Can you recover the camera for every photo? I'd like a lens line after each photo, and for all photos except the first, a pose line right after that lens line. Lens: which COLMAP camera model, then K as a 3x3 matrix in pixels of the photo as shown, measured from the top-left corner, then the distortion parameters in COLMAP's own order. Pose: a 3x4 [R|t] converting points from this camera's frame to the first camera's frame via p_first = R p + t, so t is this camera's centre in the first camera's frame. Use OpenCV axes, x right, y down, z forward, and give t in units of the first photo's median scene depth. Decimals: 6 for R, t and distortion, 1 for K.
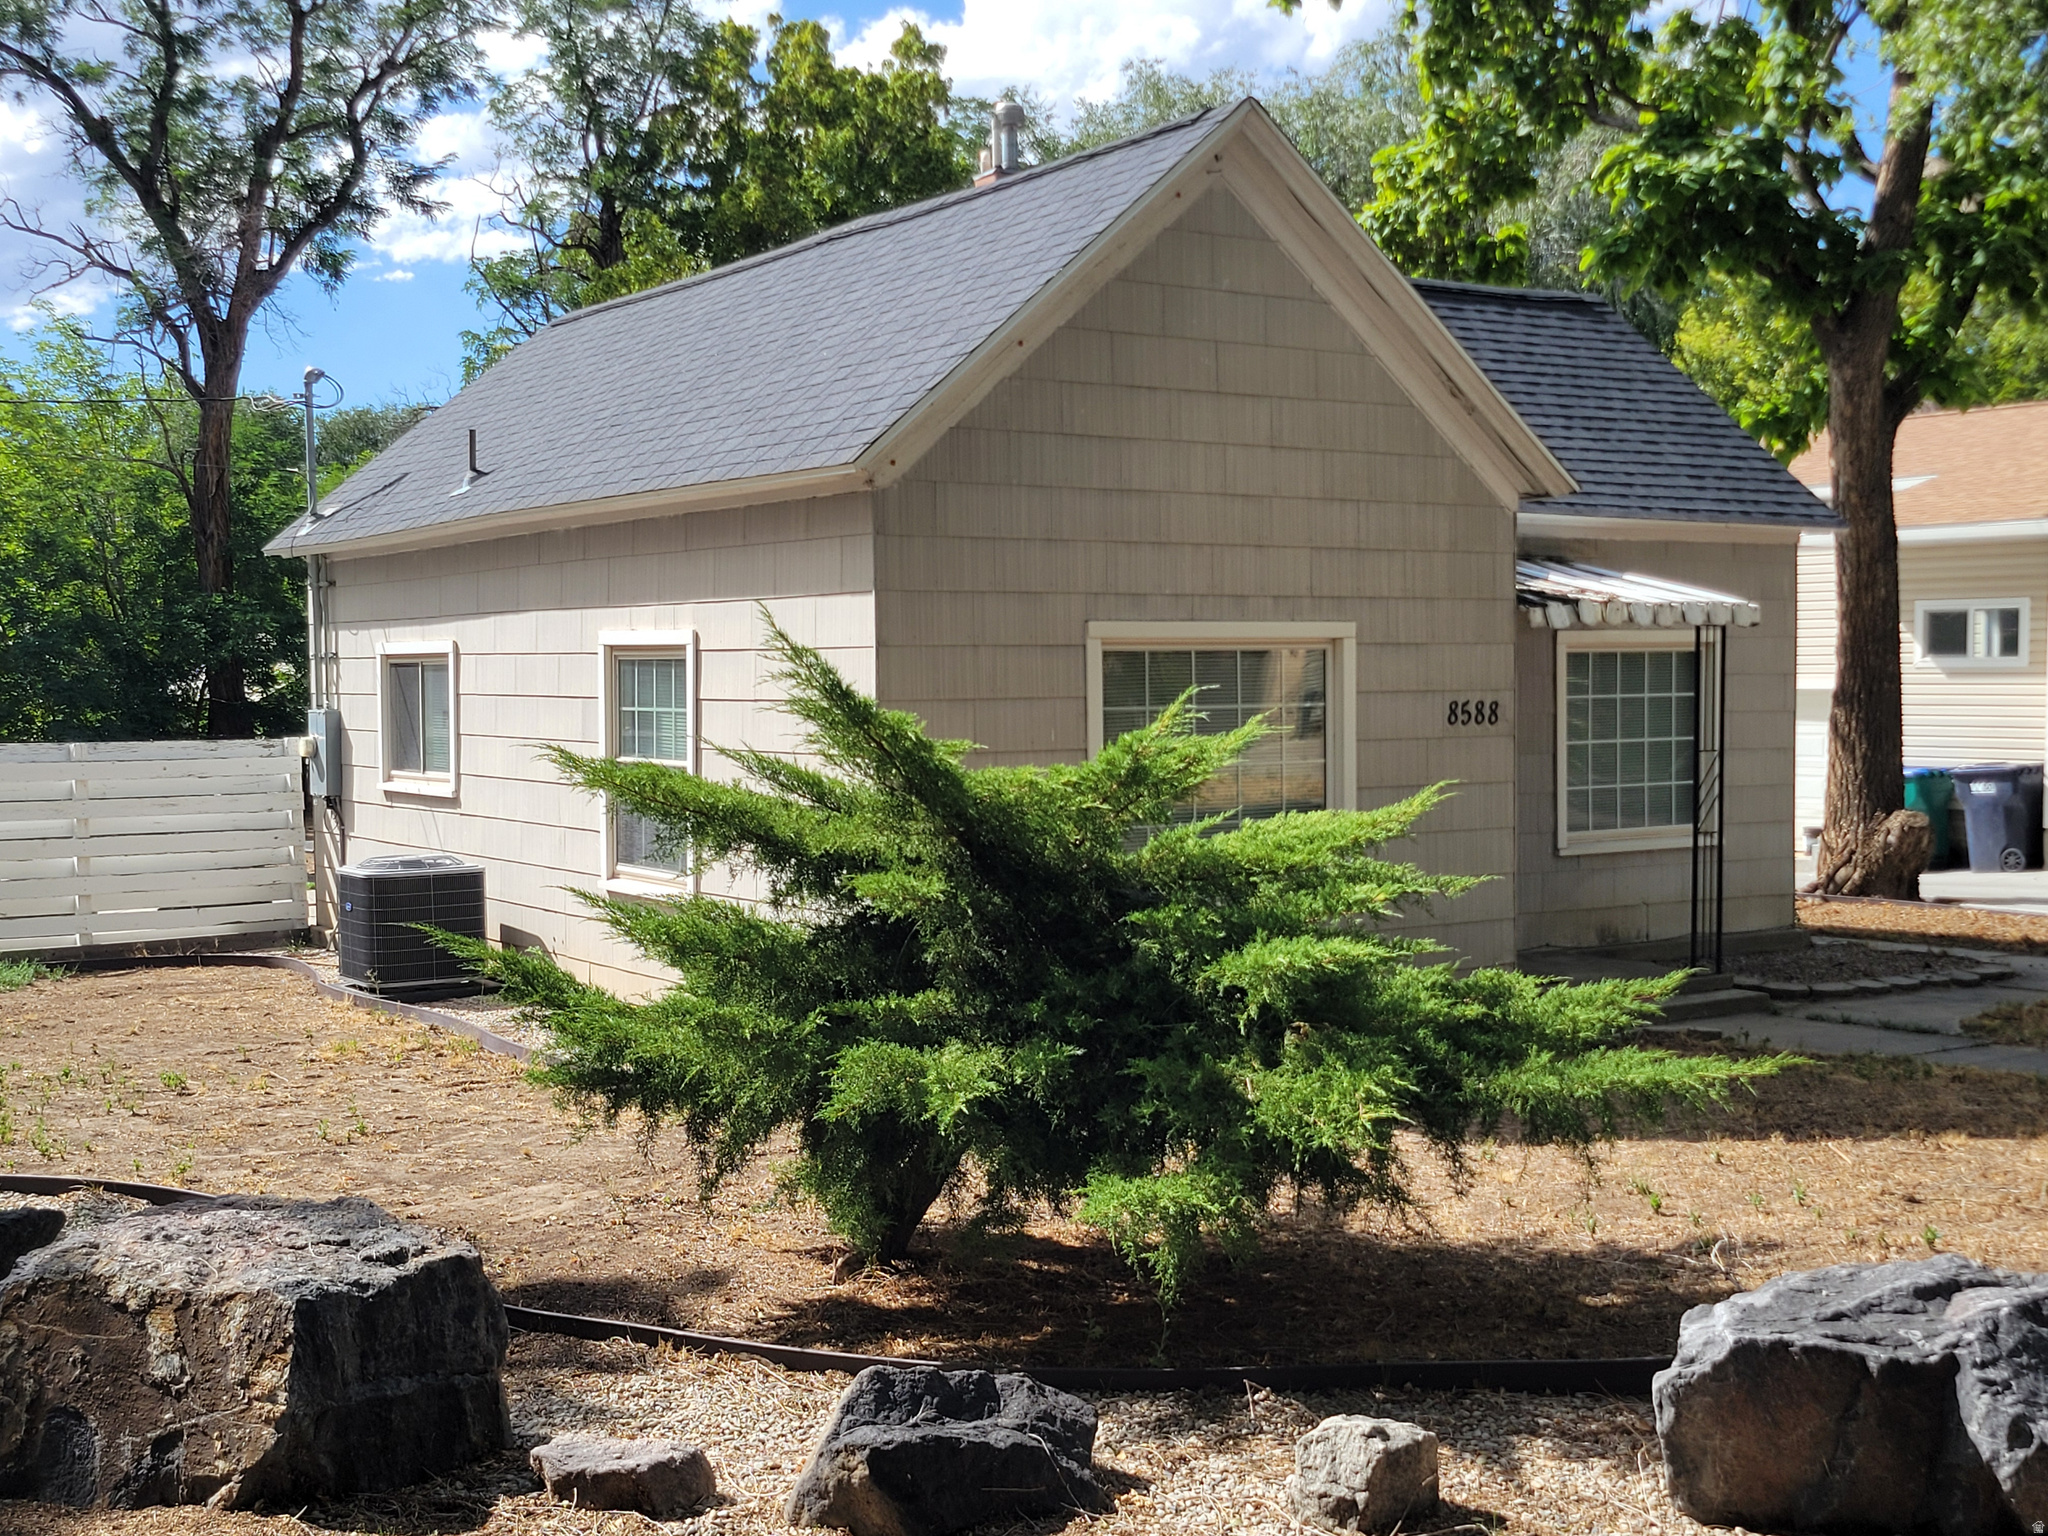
lens RADIAL K [[2482.9, 0, 1024.5], [0, 2482.9, 777.9], [0, 0, 1]] dist [0.038980, 0.000000]
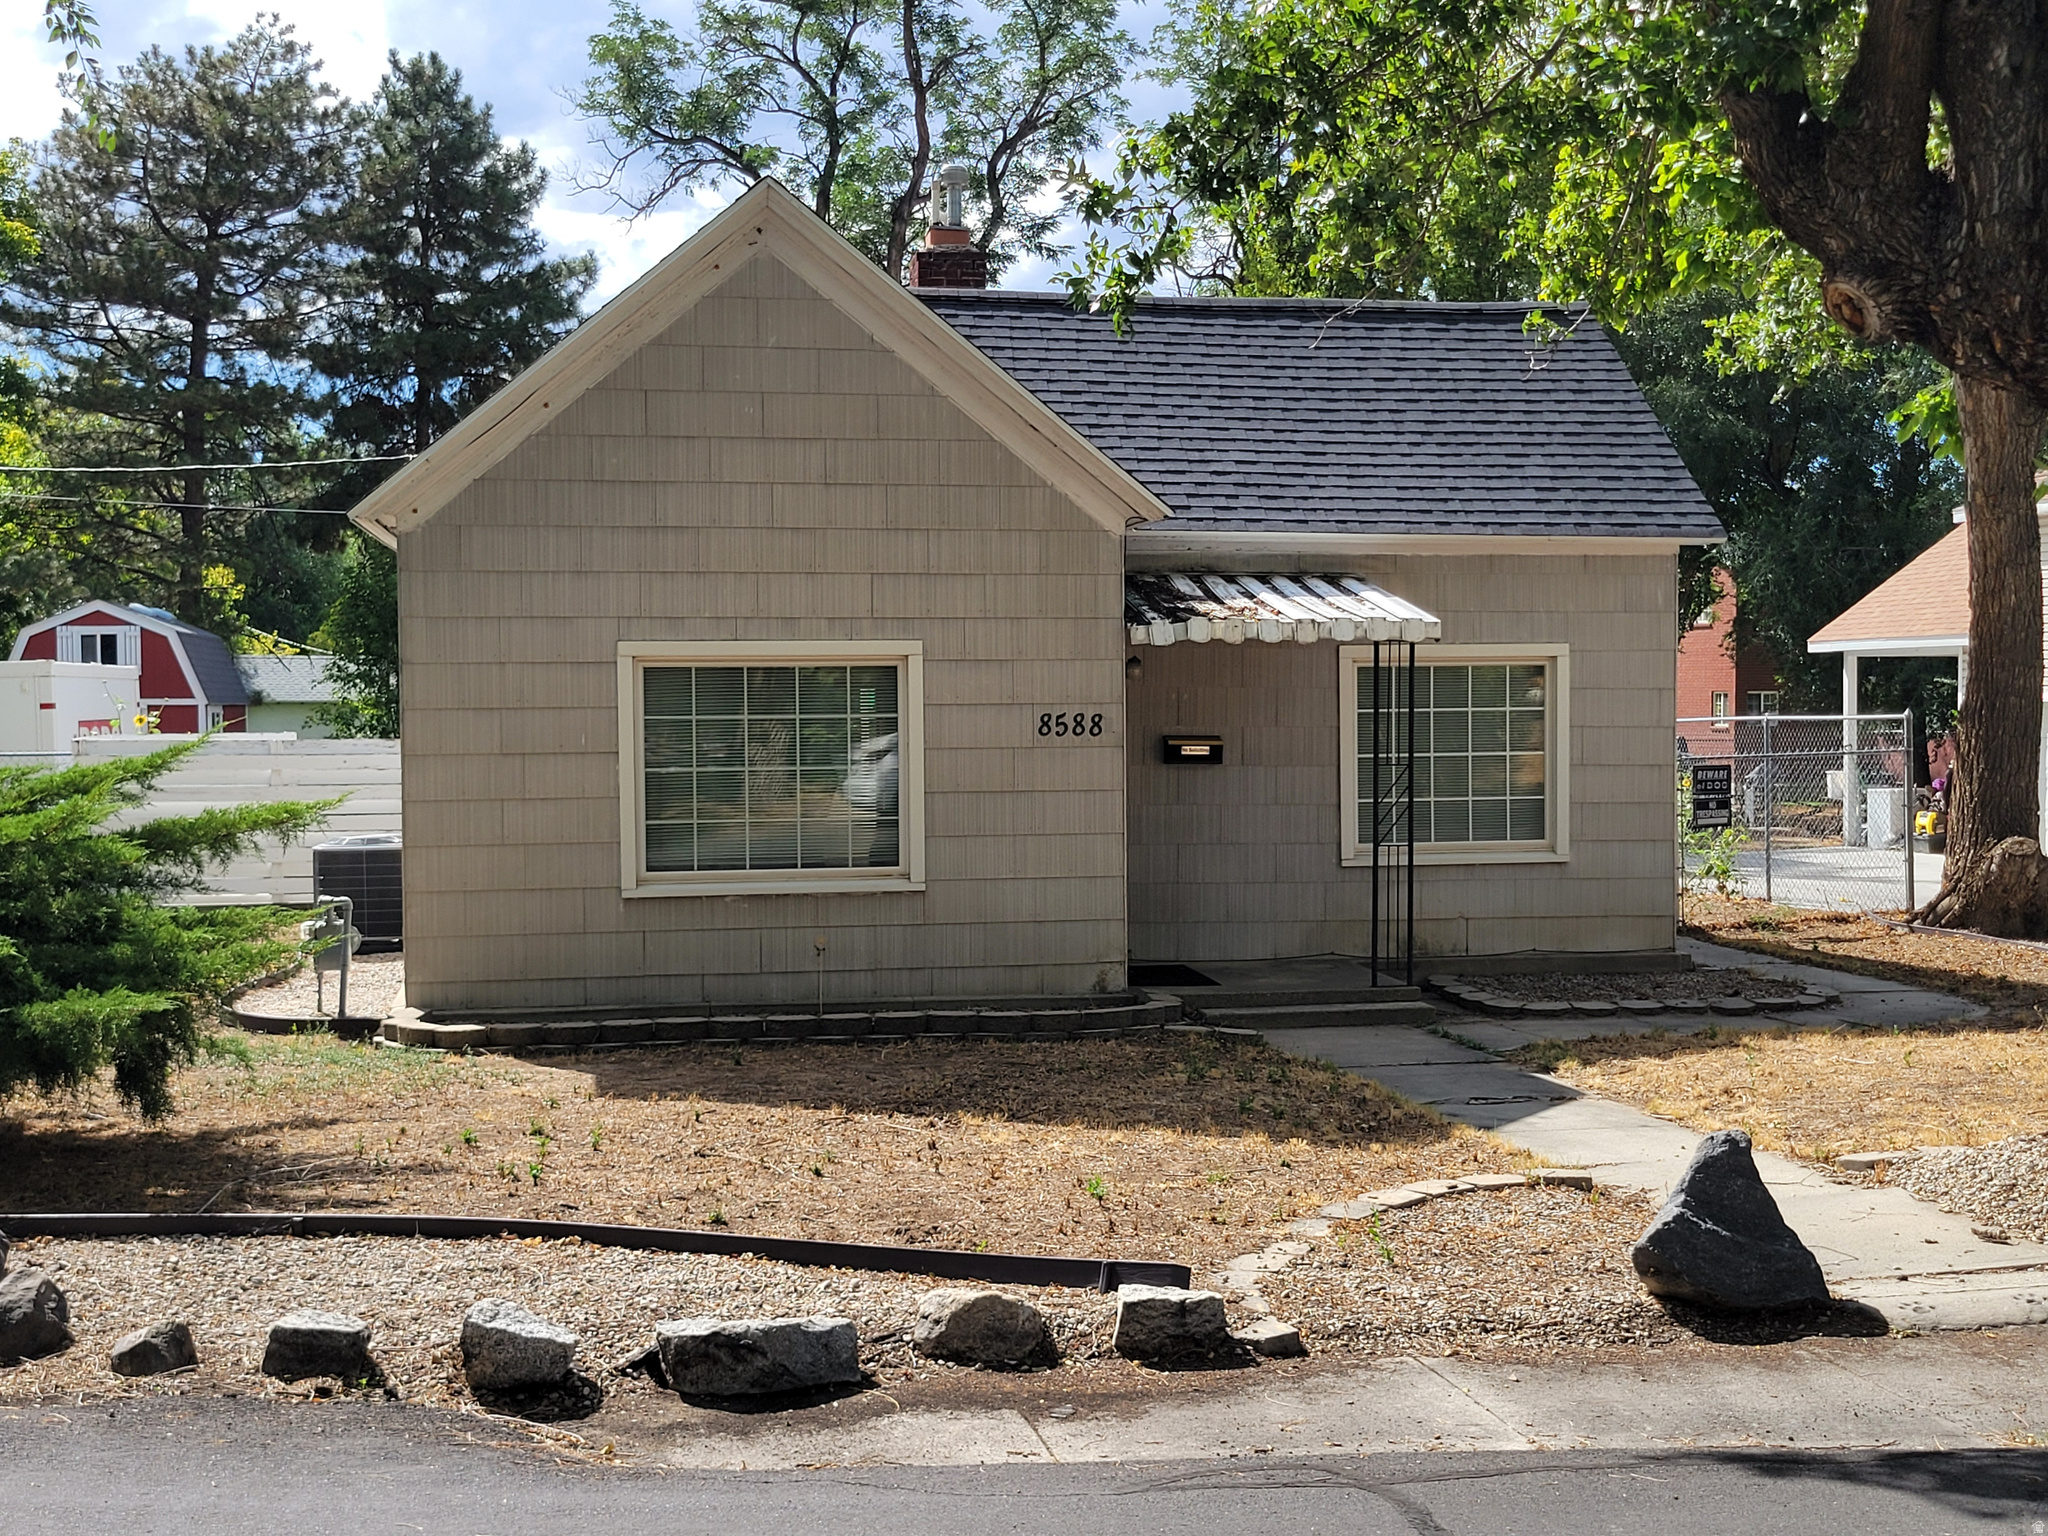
lens RADIAL K [[2482.9, 0, 1025.3], [0, 2482.9, 761.0], [0, 0, 1]] dist [0.038980, 0.000000]
pose [[0.919132, 0.015191, -0.393656, 0.598381], [-0.018888, 0.999806, -0.005520, -0.004487], [0.393496, 0.012509, 0.919241, 0.012368]]
